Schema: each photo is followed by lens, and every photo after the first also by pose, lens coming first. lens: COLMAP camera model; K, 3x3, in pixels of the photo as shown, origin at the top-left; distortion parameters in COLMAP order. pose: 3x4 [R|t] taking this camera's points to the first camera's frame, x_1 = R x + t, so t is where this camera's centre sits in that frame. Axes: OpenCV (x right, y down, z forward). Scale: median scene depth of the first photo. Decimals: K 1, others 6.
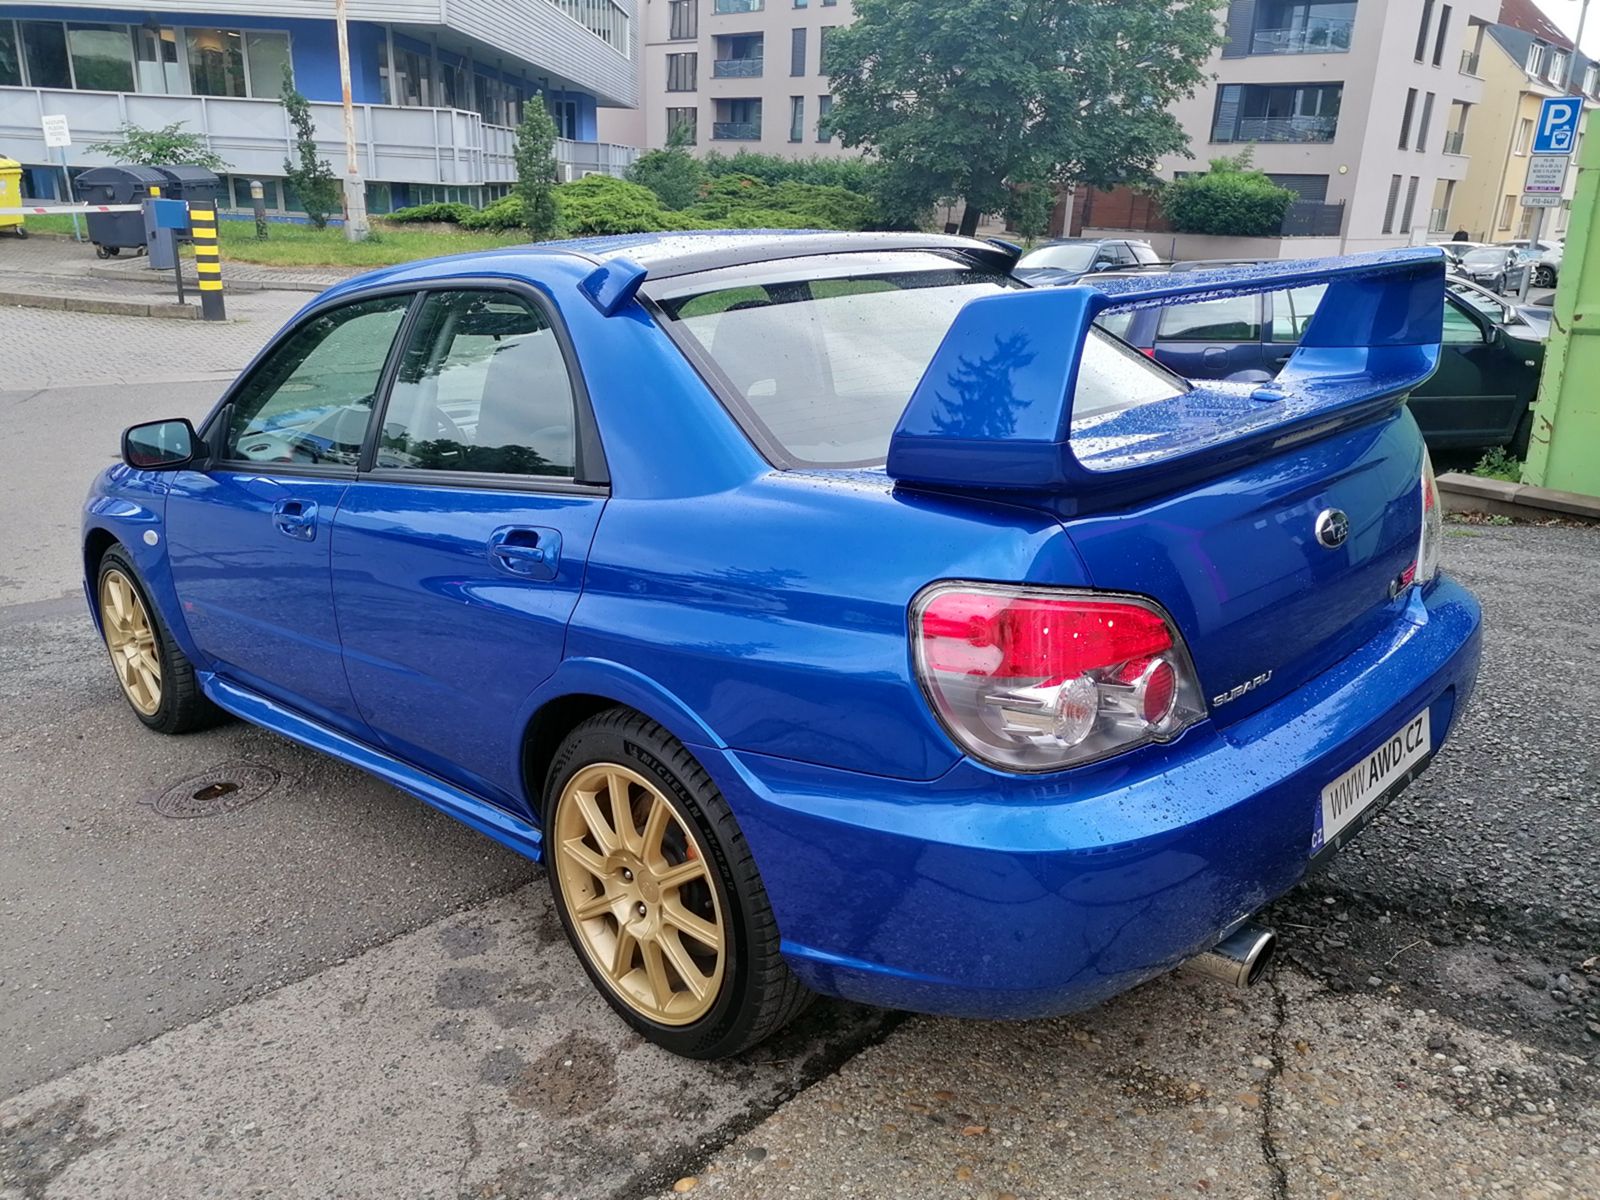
lens RADIAL K [[1204.1, 0, 804.6], [0, 1204.1, 622.6], [0, 0, 1]] dist [0.046884, -0.050988]
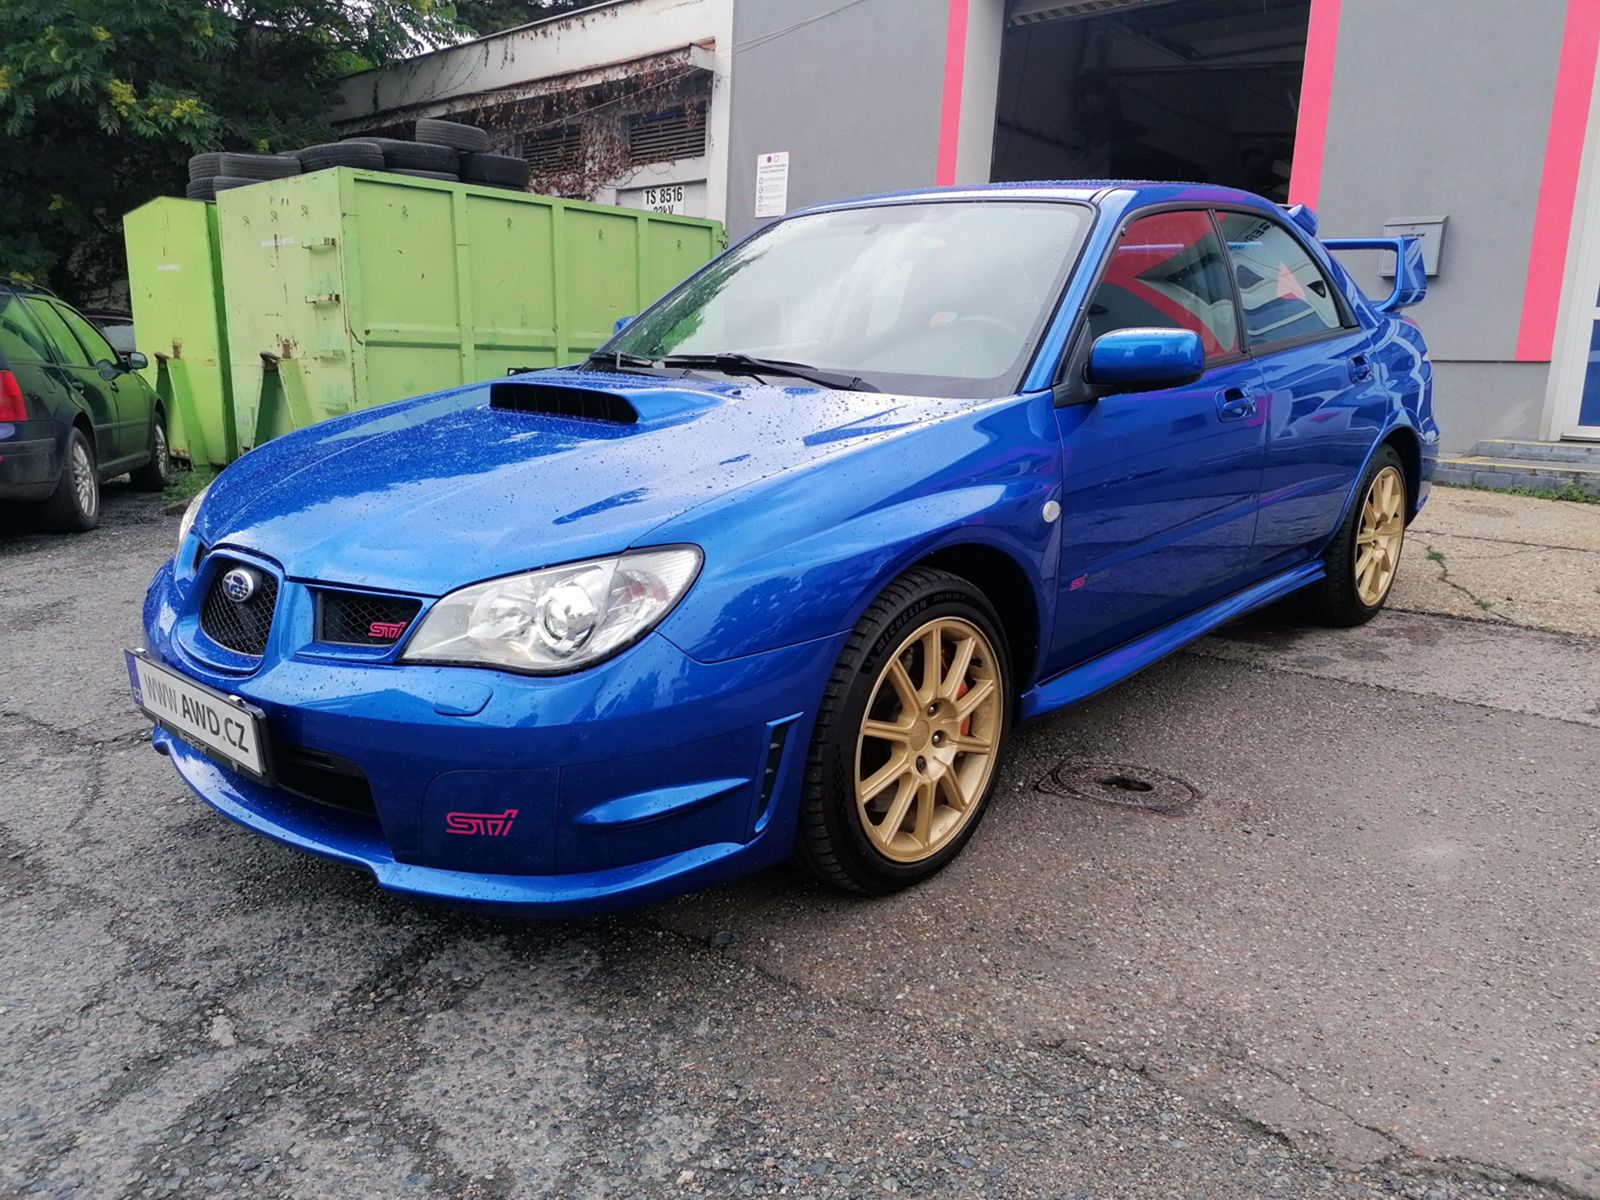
lens RADIAL K [[1212.3, 0, 794.9], [0, 1212.3, 601.0], [0, 0, 1]] dist [0.107898, -0.130676]
pose [[-0.033422, -0.193864, 0.980459, -0.168491], [0.285136, 0.938387, 0.195265, -0.027132], [-0.957904, 0.286090, 0.023915, 0.151919]]
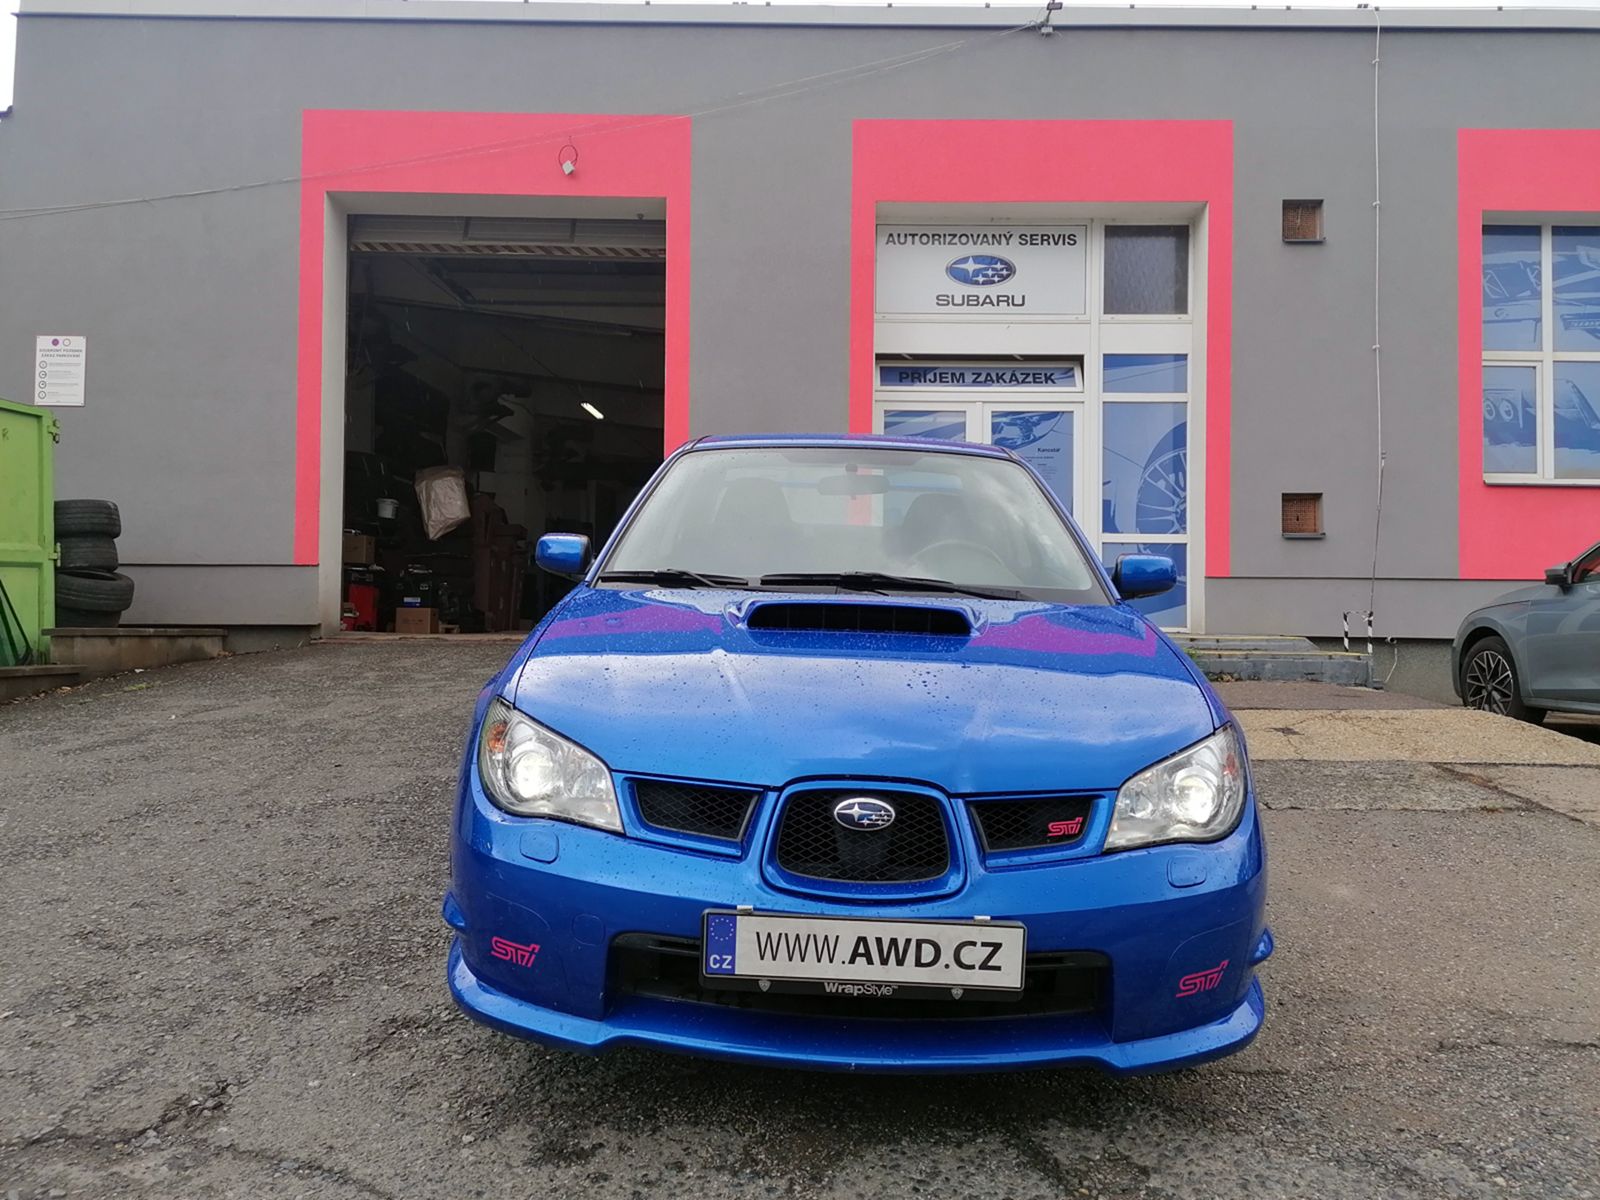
lens RADIAL K [[1212.3, 0, 794.9], [0, 1212.3, 601.0], [0, 0, 1]] dist [0.107898, -0.130676]
pose [[-0.691883, -0.019355, 0.721750, -0.138362], [0.212125, 0.950075, 0.228825, -0.056939], [-0.690145, 0.311422, -0.653235, 0.245952]]
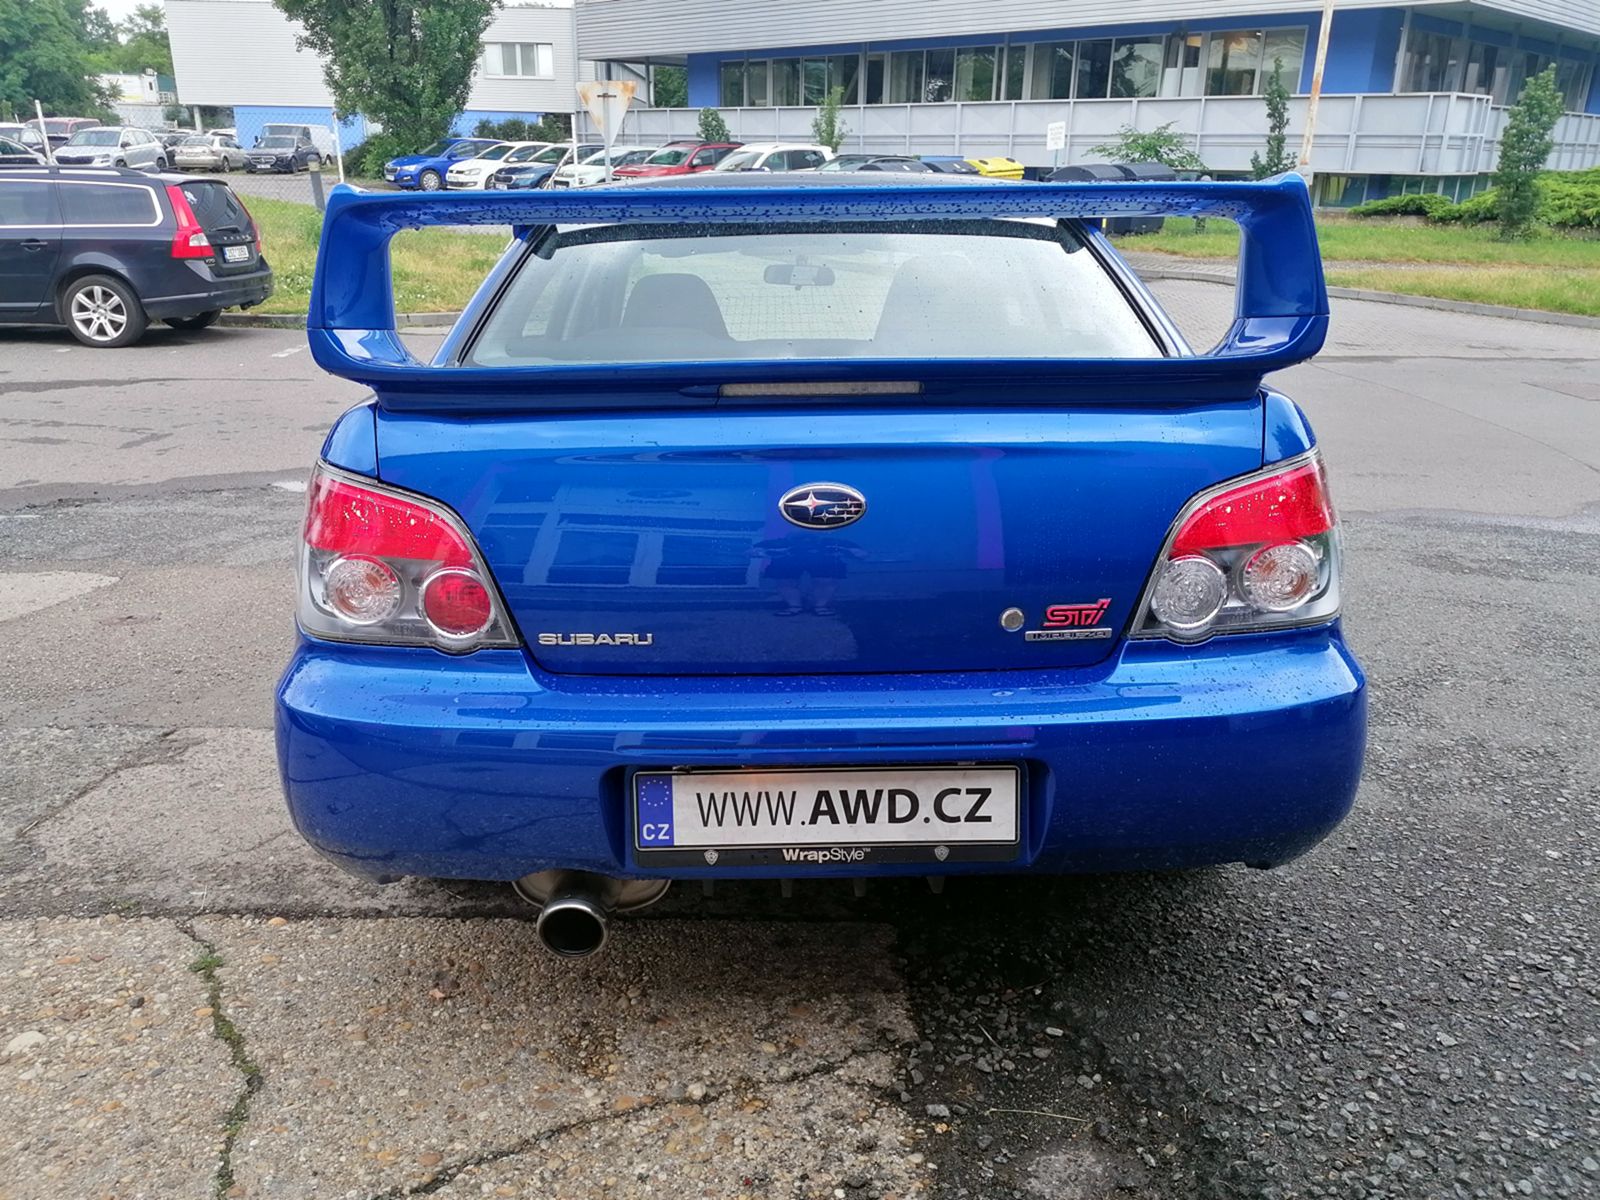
lens RADIAL K [[1204.1, 0, 804.6], [0, 1204.1, 622.6], [0, 0, 1]] dist [0.046884, -0.050988]
pose [[0.702240, 0.228412, -0.674304, 0.077553], [-0.228256, 0.969372, 0.090649, -0.005514], [0.674357, 0.090256, 0.732868, 0.030599]]
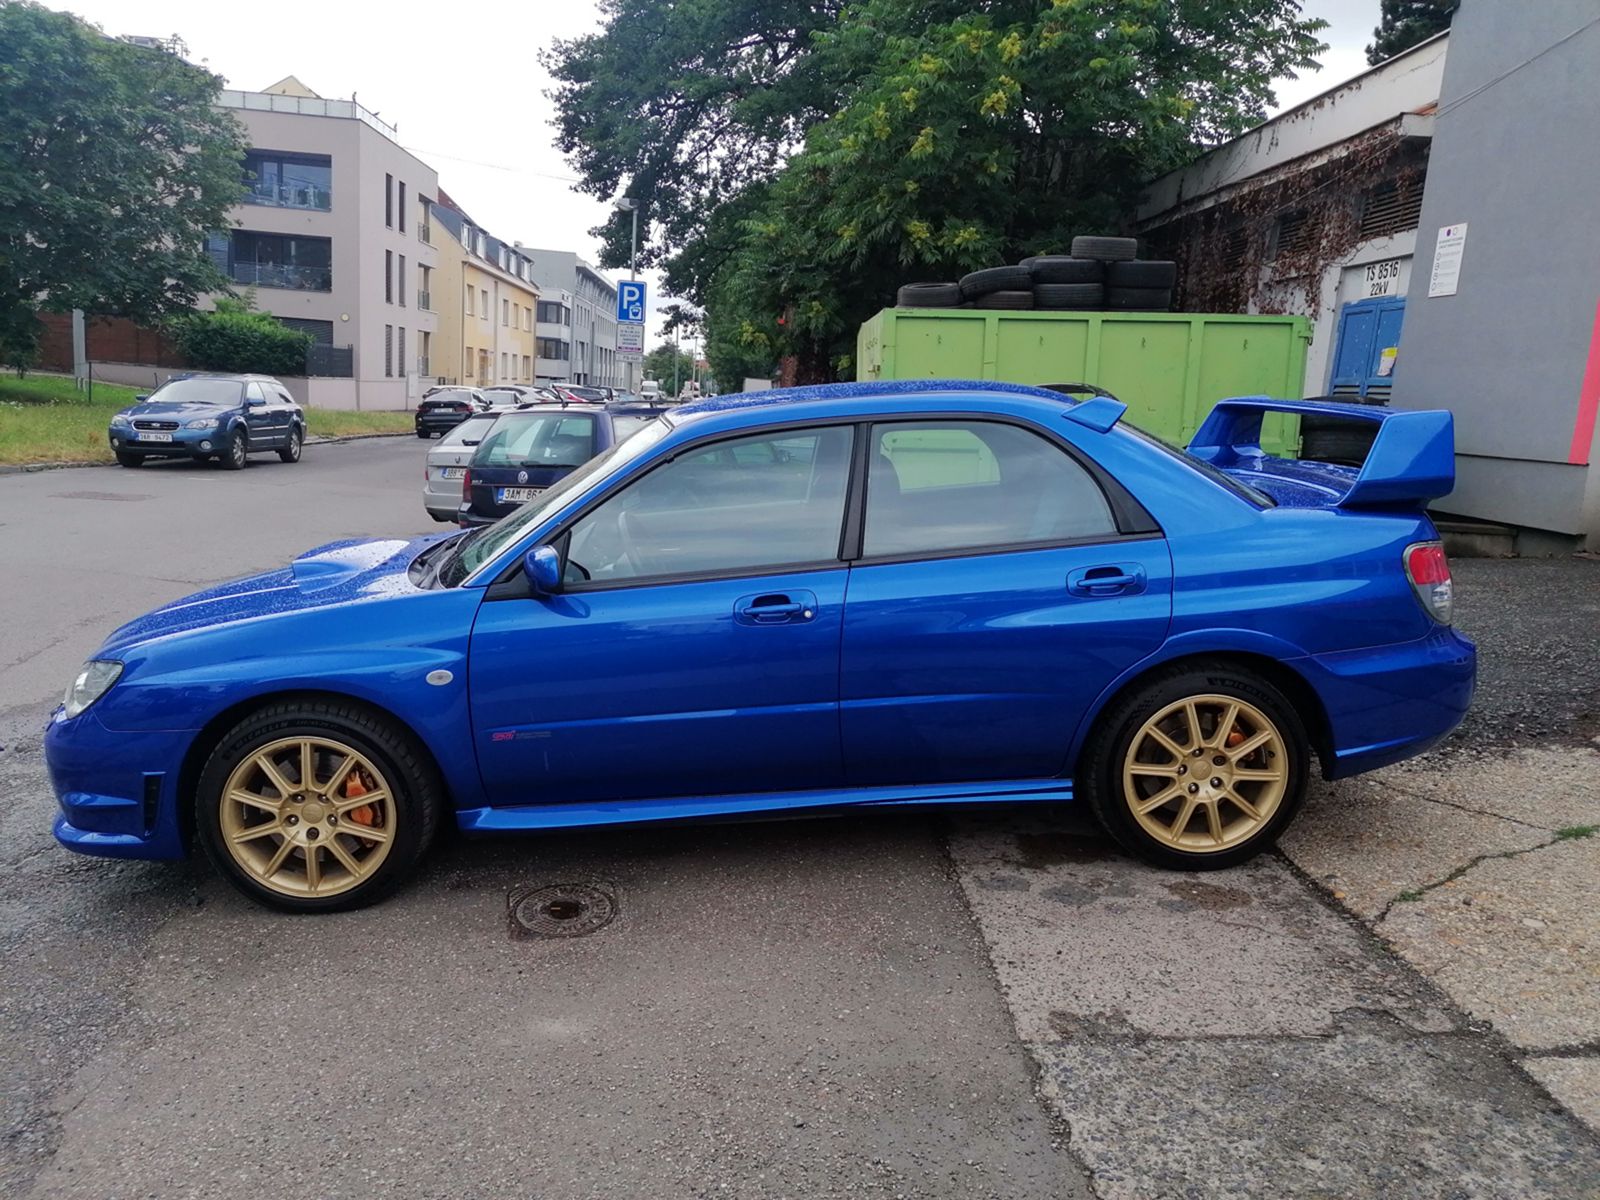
lens RADIAL K [[1212.3, 0, 794.9], [0, 1212.3, 601.0], [0, 0, 1]] dist [0.107898, -0.130676]
pose [[0.682950, -0.112960, 0.721679, -0.141224], [0.203344, 0.978318, -0.039301, -0.004505], [-0.701592, 0.173590, 0.691112, 0.015739]]
